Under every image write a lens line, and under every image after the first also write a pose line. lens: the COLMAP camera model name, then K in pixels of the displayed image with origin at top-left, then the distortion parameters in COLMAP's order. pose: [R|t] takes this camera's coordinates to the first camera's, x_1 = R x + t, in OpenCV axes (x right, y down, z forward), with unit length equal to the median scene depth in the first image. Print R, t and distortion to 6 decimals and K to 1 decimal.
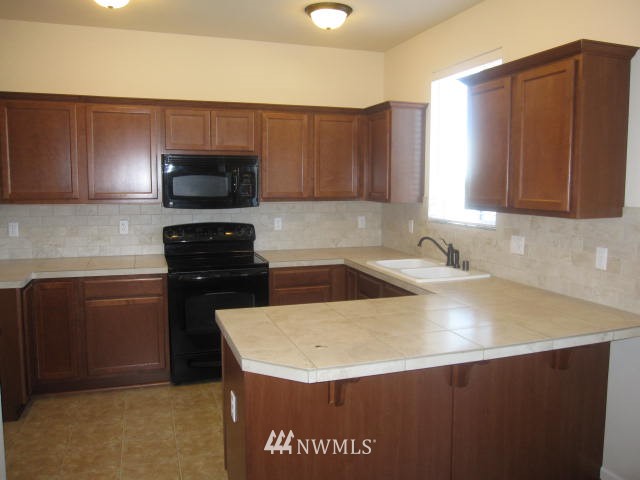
lens RADIAL K [[527.5, 0, 322.9], [0, 527.5, 234.7], [0, 0, 1]] dist [-0.060862, 0.016755]
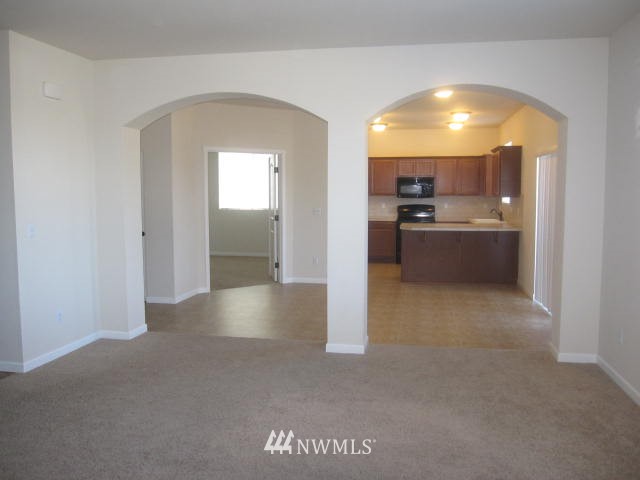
lens RADIAL K [[527.5, 0, 322.1], [0, 527.5, 239.9], [0, 0, 1]] dist [-0.060862, 0.016755]
pose [[0.863384, 0.036038, -0.503260, 0.711246], [-0.042582, 0.999092, -0.001509, 0.180238], [0.502748, 0.022733, 0.864134, -1.474220]]
